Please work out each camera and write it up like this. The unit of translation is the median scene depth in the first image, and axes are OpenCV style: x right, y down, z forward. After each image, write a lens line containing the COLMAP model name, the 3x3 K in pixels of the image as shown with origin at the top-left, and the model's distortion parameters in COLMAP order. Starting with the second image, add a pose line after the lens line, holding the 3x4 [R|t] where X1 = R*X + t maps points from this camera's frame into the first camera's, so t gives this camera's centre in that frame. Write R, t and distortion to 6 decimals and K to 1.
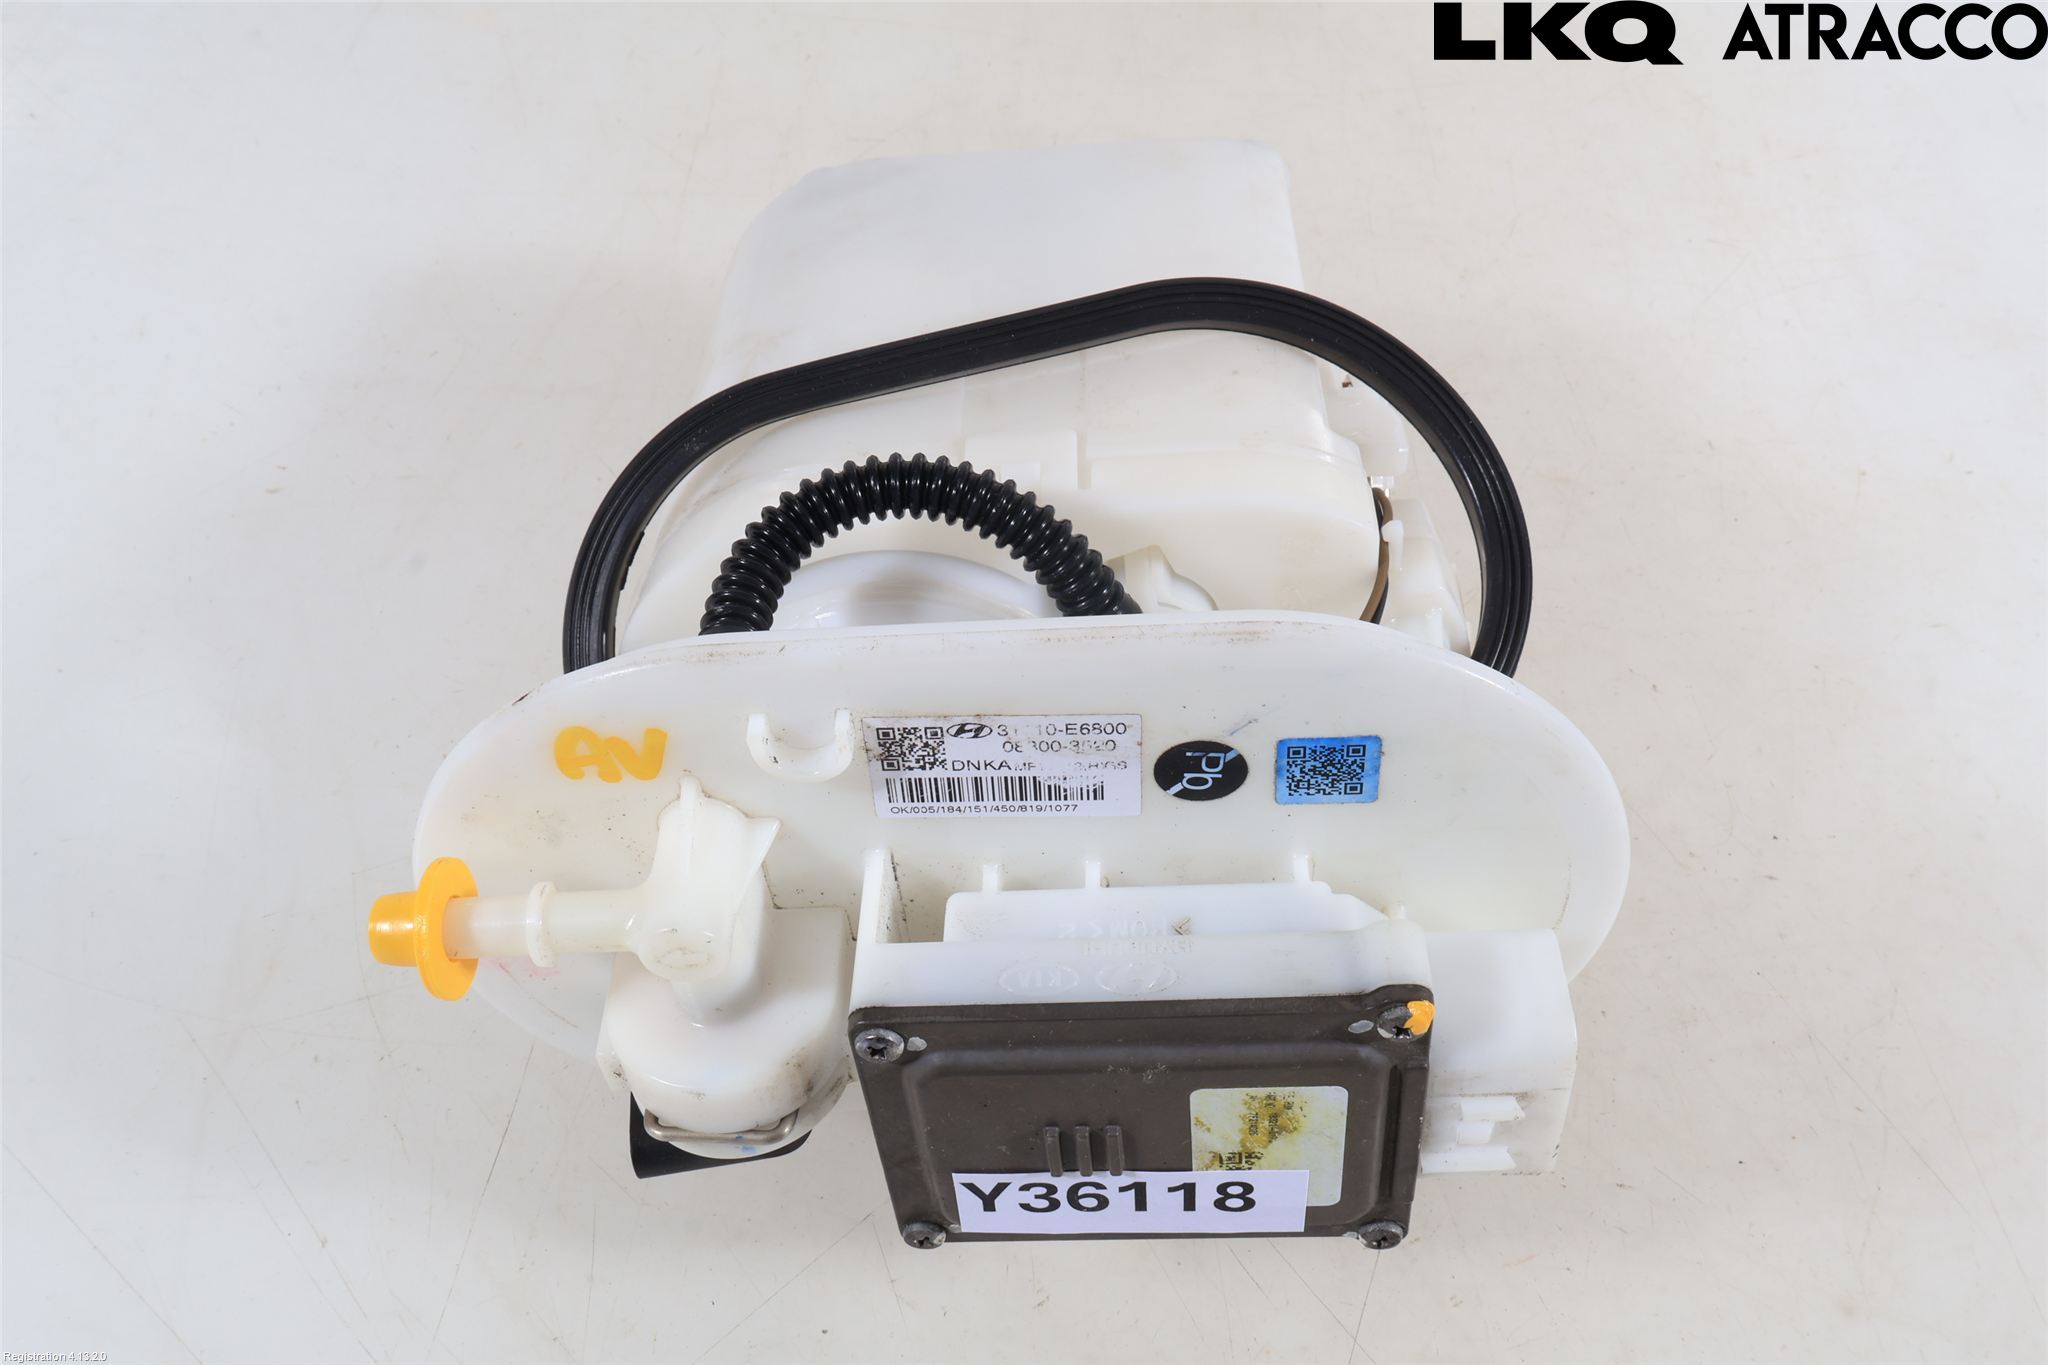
lens RADIAL K [[1971.1, 0, 1018.6], [0, 1971.1, 677.6], [0, 0, 1]] dist [0.025123, 0.000000]
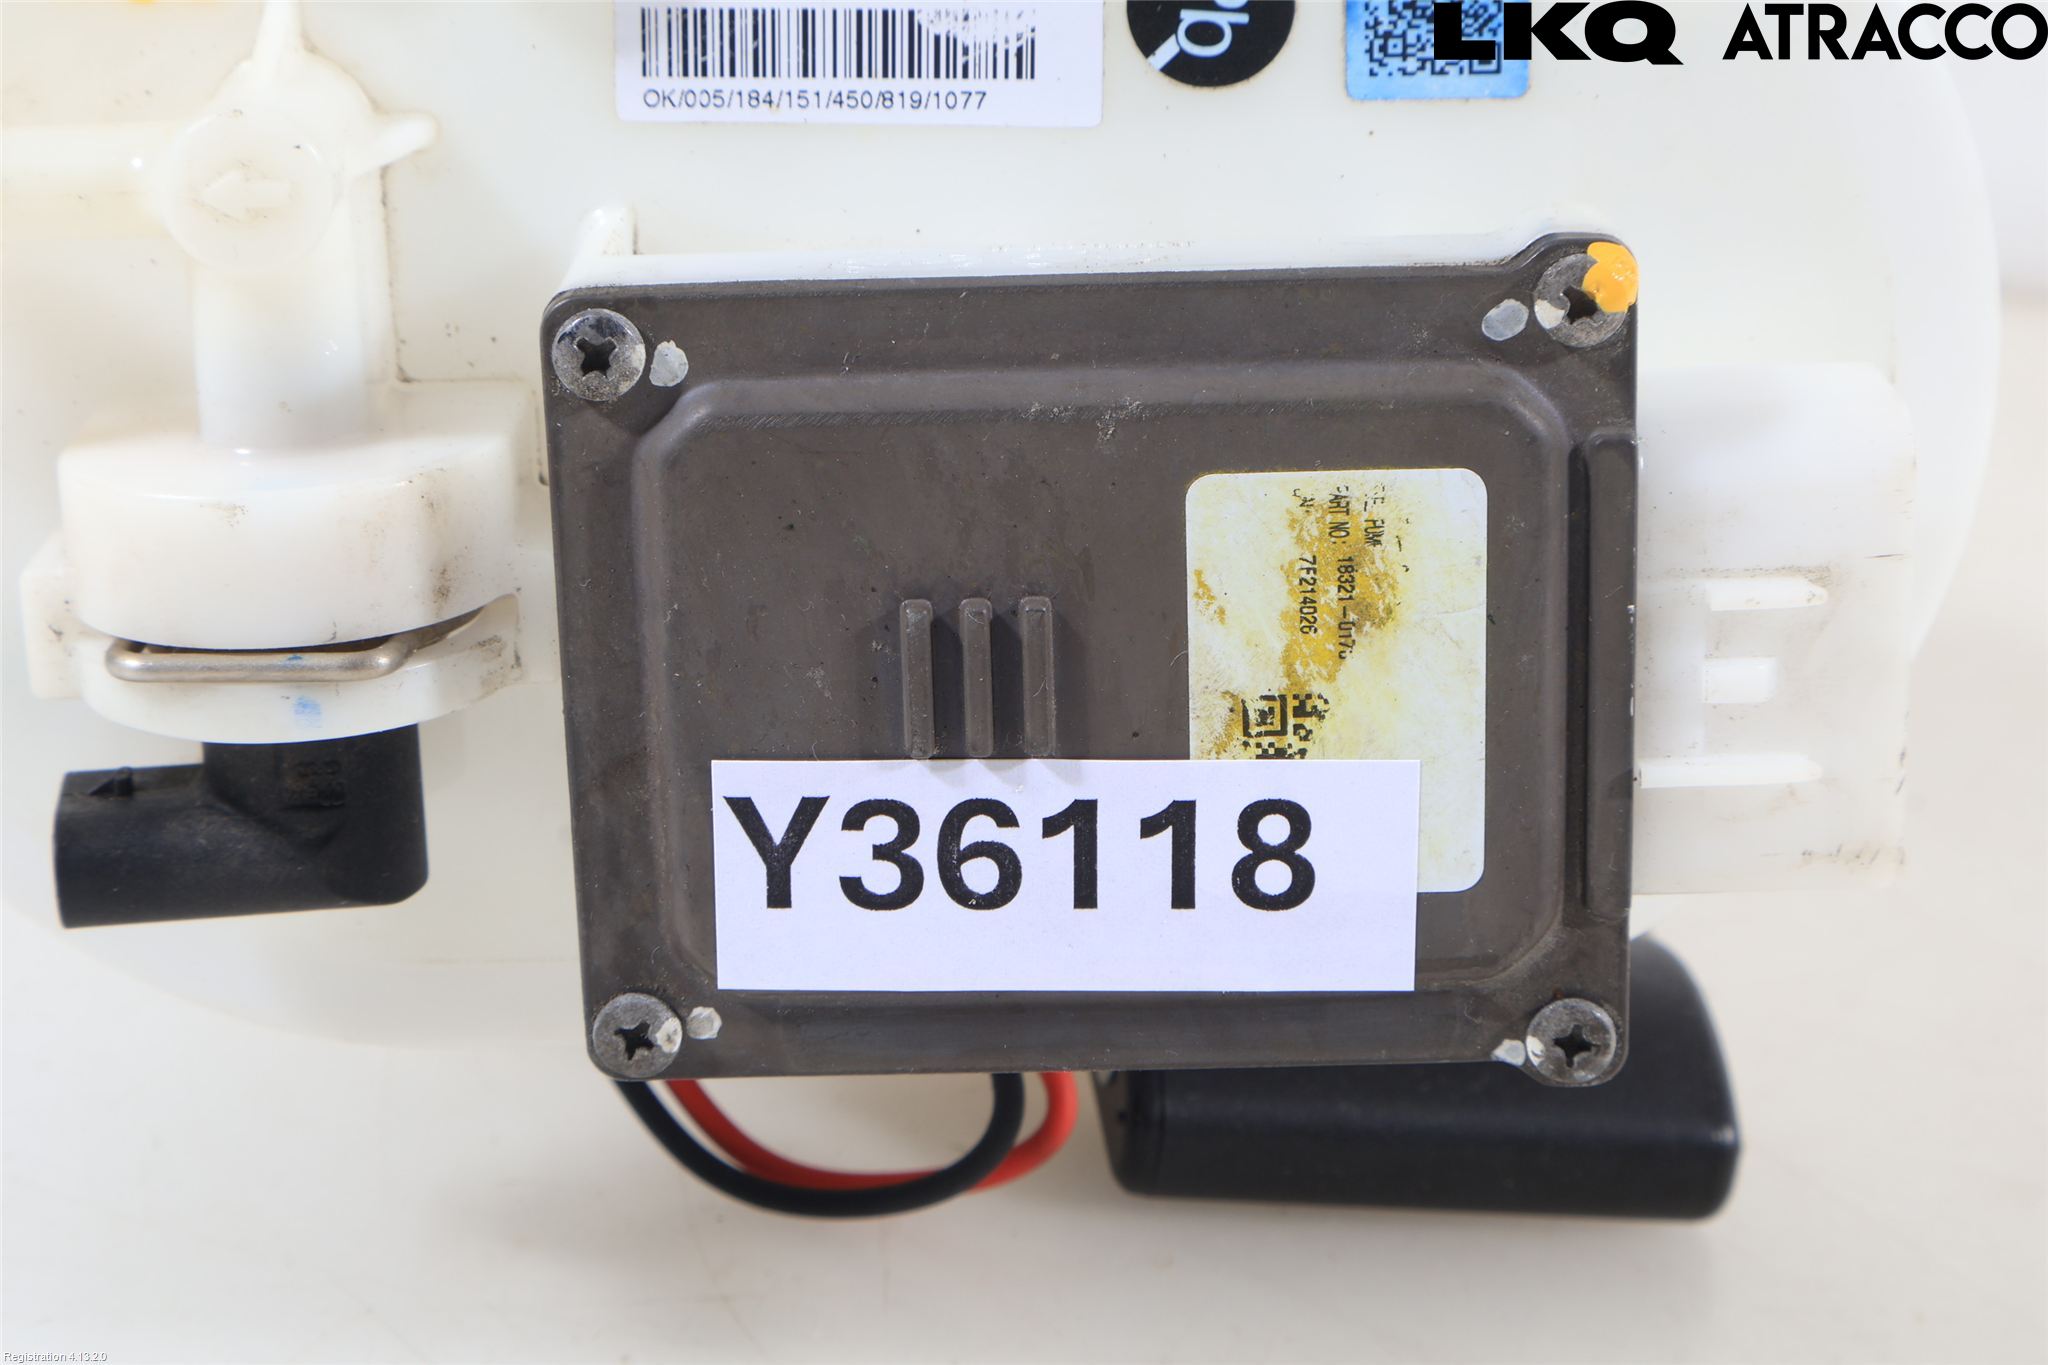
lens RADIAL K [[4350.4, 0, 1031.6], [0, 4350.4, 689.3], [0, 0, 1]] dist [0.011745, 0.000000]
pose [[0.998194, 0.048590, 0.035313, 0.007848], [-0.025474, 0.874852, -0.483720, 0.806120], [-0.054397, 0.481947, 0.874510, 0.021667]]
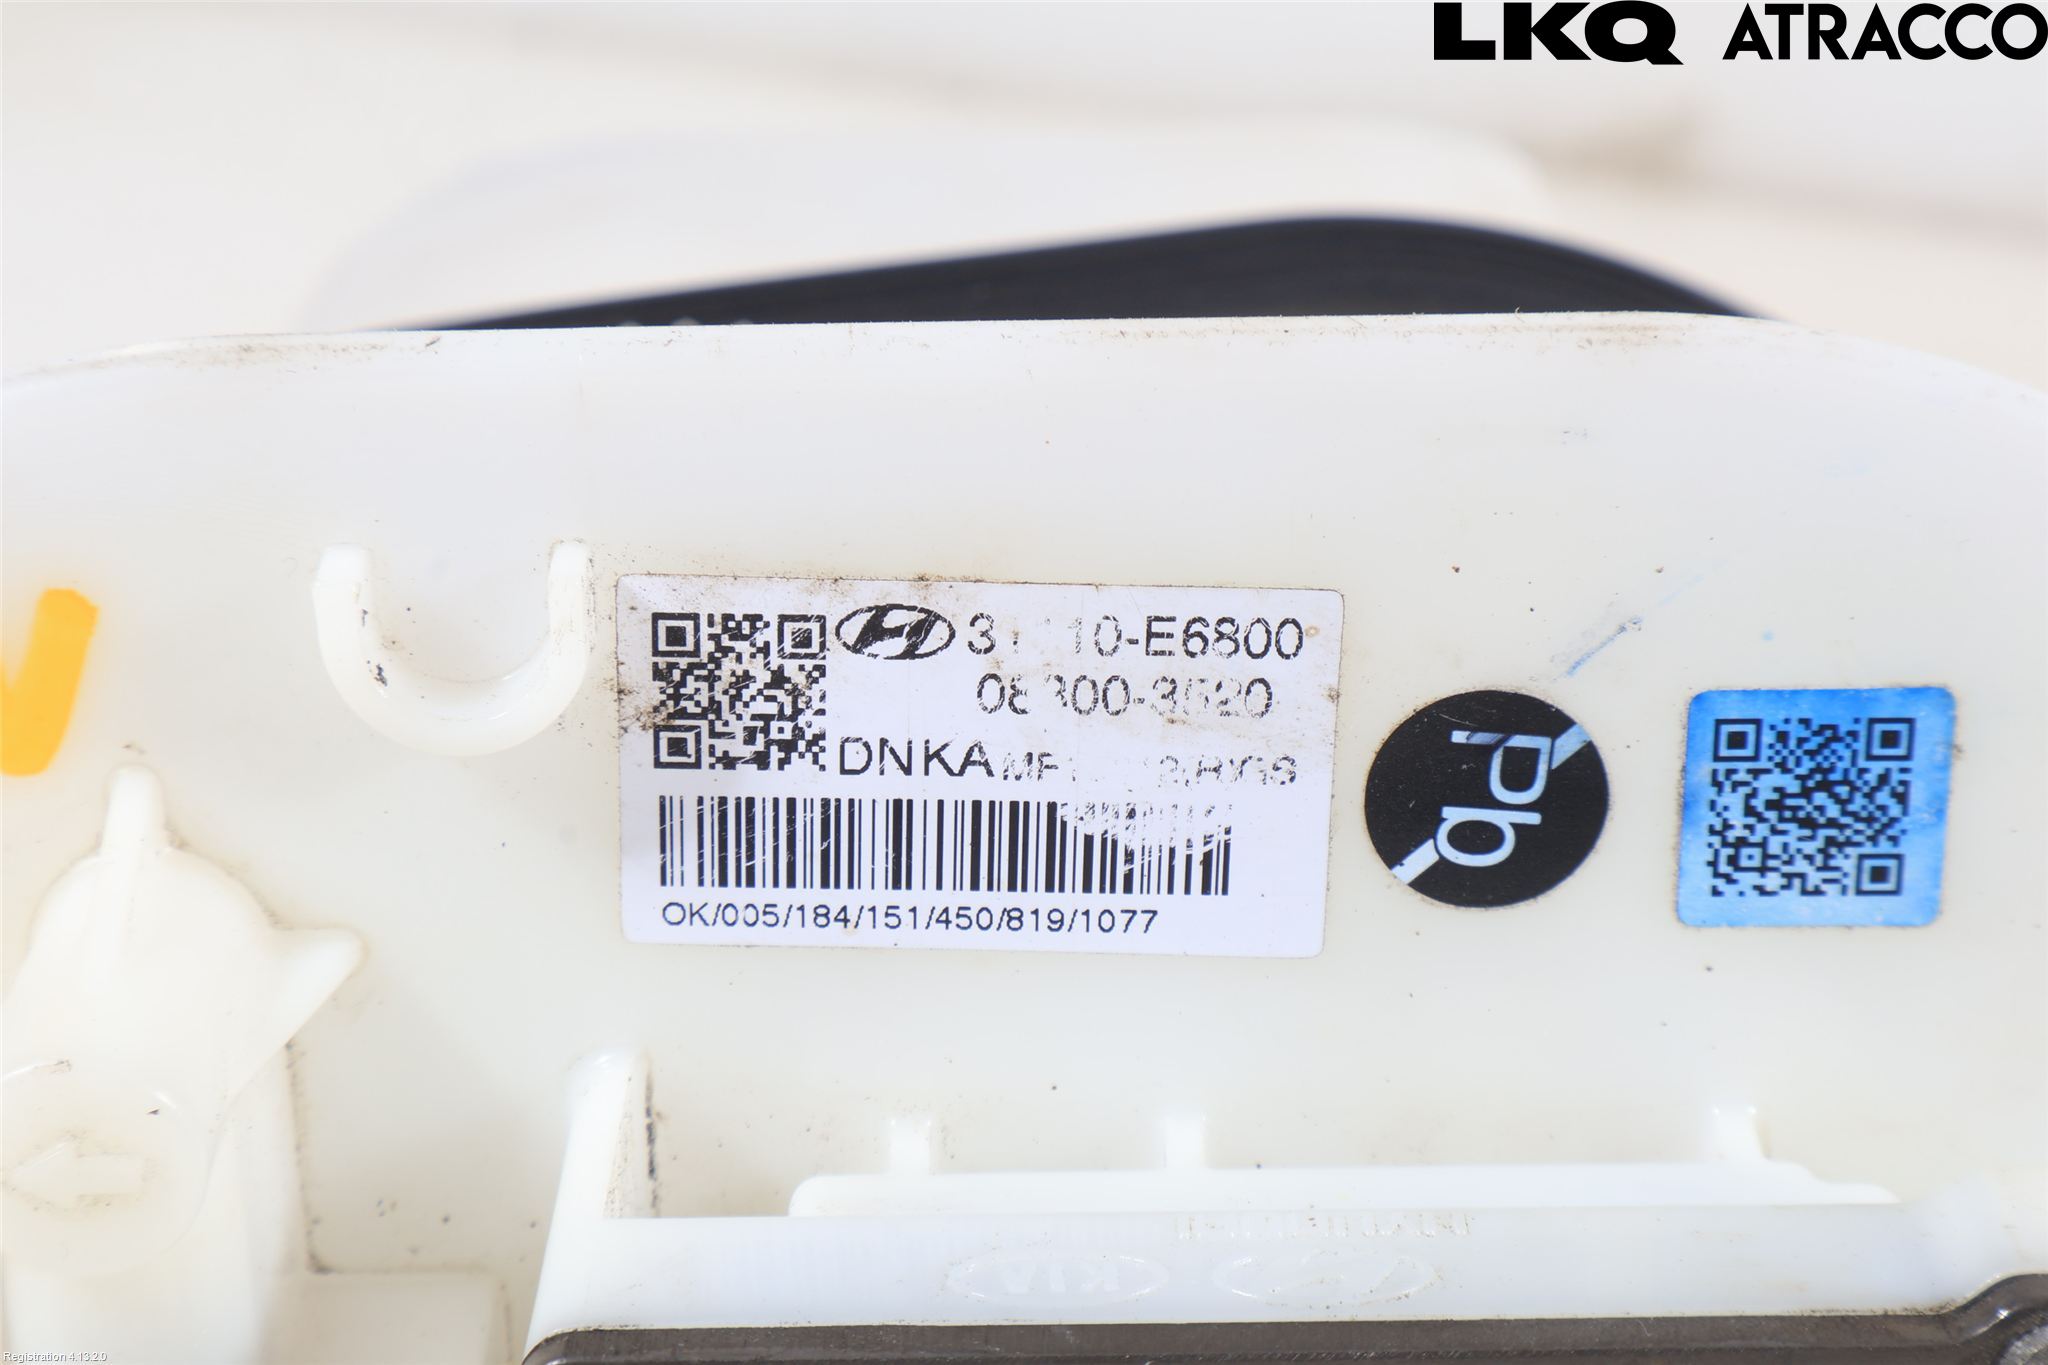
lens RADIAL K [[4350.4, 0, 1028.1], [0, 4350.4, 676.6], [0, 0, 1]] dist [0.011745, 0.000000]
pose [[0.997112, 0.053911, 0.053497, -0.042883], [-0.028805, 0.920185, -0.390422, 0.355959], [-0.070276, 0.387753, 0.919080, 0.217383]]
